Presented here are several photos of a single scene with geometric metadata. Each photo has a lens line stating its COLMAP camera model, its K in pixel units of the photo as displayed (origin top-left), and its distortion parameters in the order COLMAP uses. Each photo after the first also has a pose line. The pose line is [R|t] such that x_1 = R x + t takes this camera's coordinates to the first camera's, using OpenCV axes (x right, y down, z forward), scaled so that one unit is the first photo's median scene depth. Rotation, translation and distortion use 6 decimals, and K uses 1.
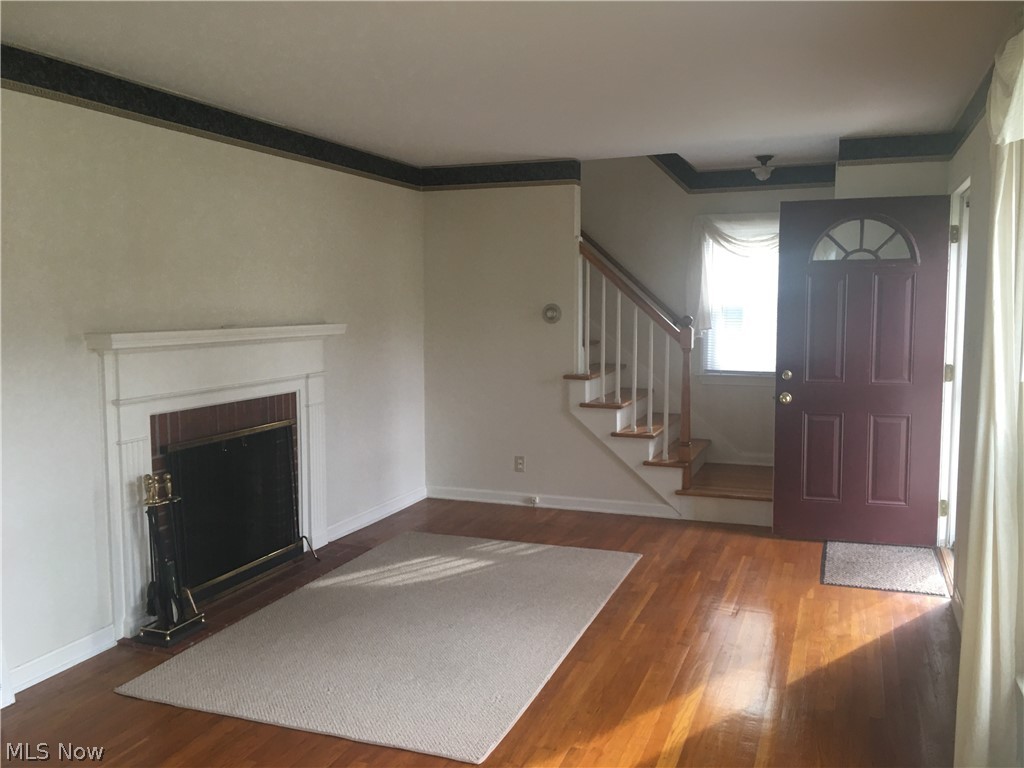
lens RADIAL K [[875.4, 0, 511.2], [0, 875.4, 383.8], [0, 0, 1]] dist [0.068397, -0.113414]
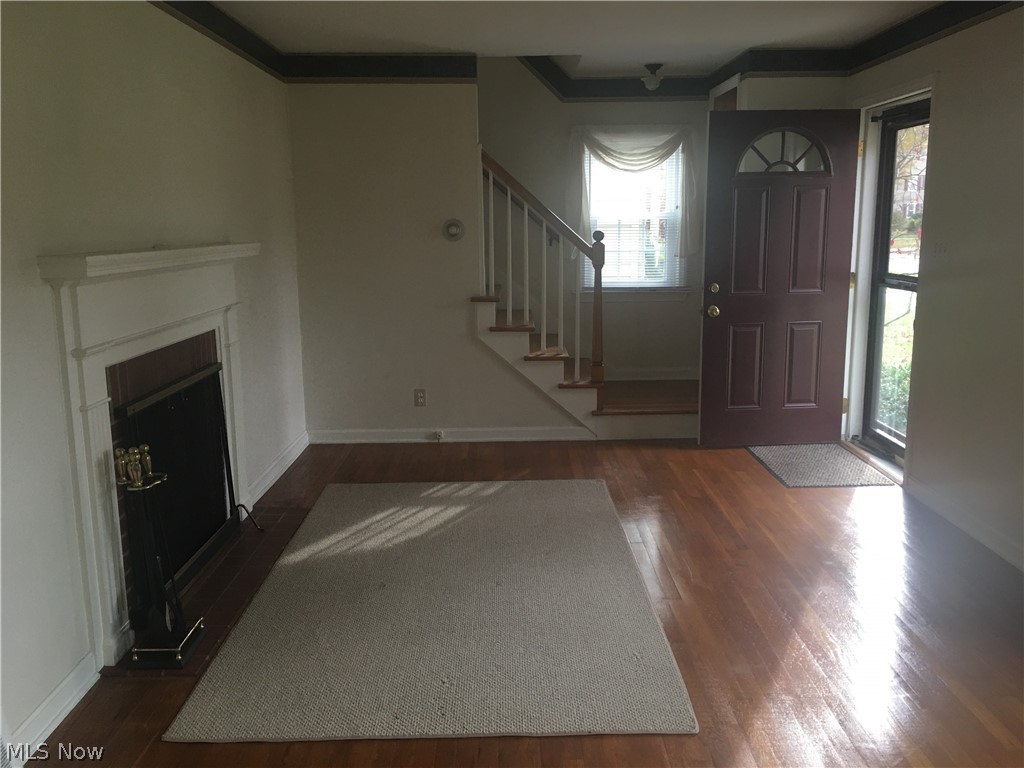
lens RADIAL K [[875.4, 0, 514.7], [0, 875.4, 380.5], [0, 0, 1]] dist [0.068397, -0.113414]
pose [[0.930045, -0.072279, 0.360267, -0.271575], [0.042602, 0.995061, 0.089655, -0.004569], [-0.364968, -0.068035, 0.928531, 0.143965]]
